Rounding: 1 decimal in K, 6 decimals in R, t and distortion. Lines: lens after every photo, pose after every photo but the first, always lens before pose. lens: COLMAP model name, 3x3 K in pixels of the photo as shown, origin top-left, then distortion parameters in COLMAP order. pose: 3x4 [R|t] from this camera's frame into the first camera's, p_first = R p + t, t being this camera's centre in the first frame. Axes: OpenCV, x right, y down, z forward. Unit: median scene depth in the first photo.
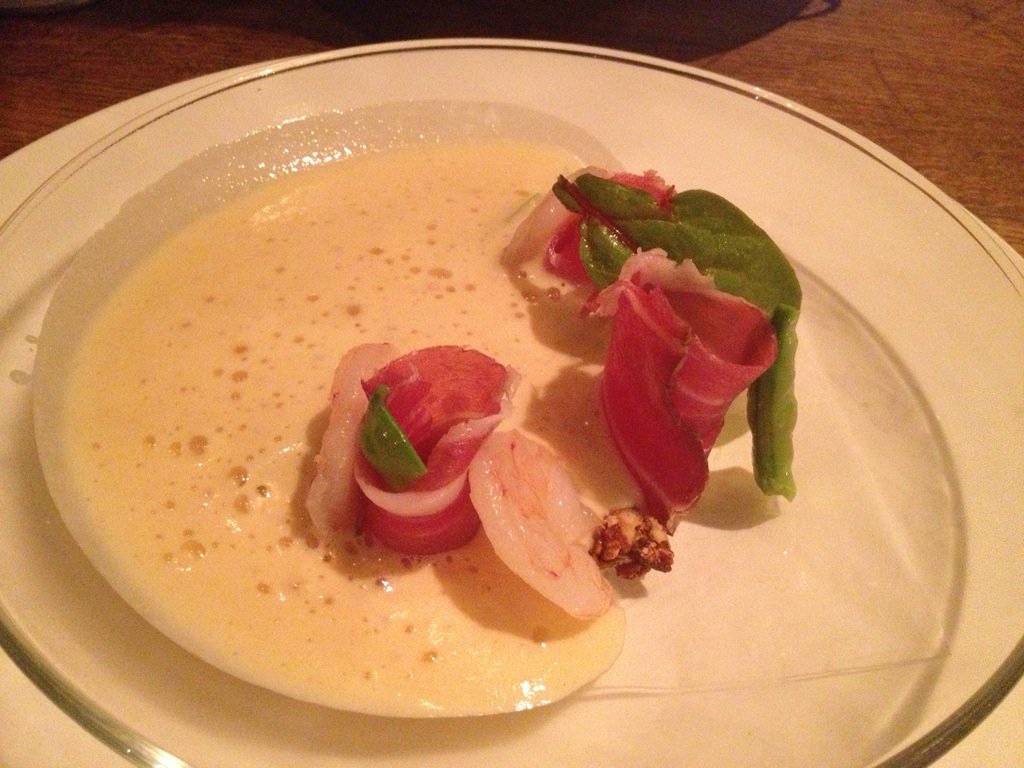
lens RADIAL K [[980.6, 0, 512.0], [0, 980.6, 384.0], [0, 0, 1]] dist [0.207699, -0.548175]
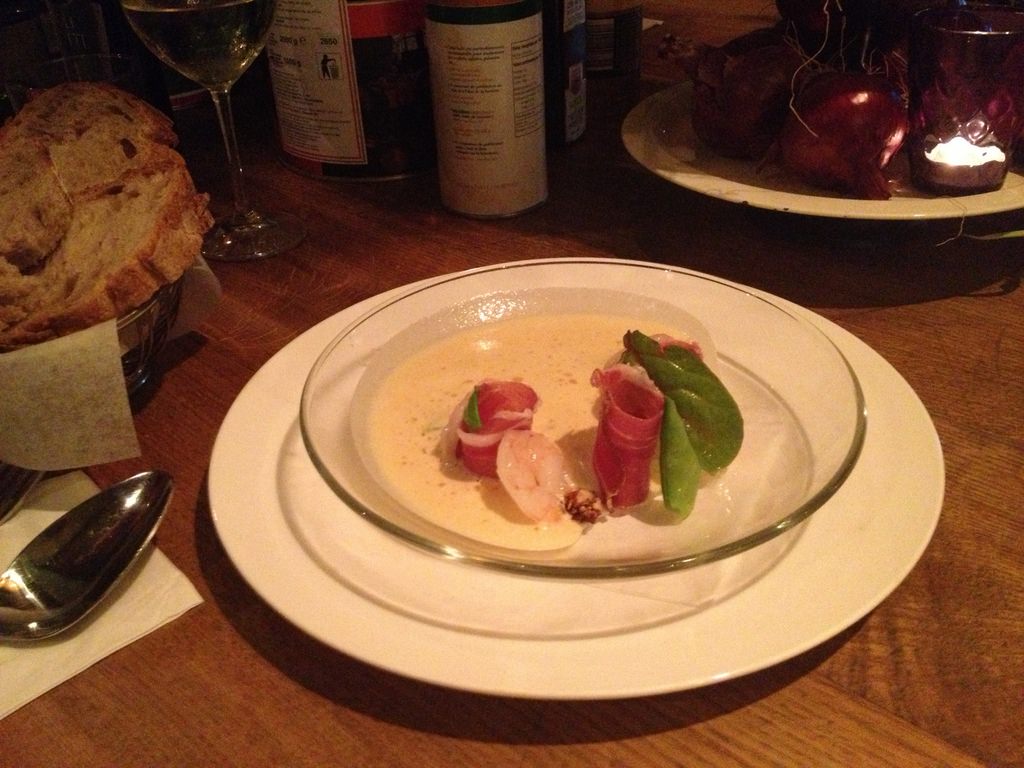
lens RADIAL K [[980.6, 0, 512.0], [0, 980.6, 384.0], [0, 0, 1]] dist [0.207699, -0.548175]
pose [[0.873404, 0.206721, -0.440944, 0.792551], [-0.299862, 0.941721, -0.152460, 0.269820], [0.383729, 0.265382, 0.884491, -0.803009]]
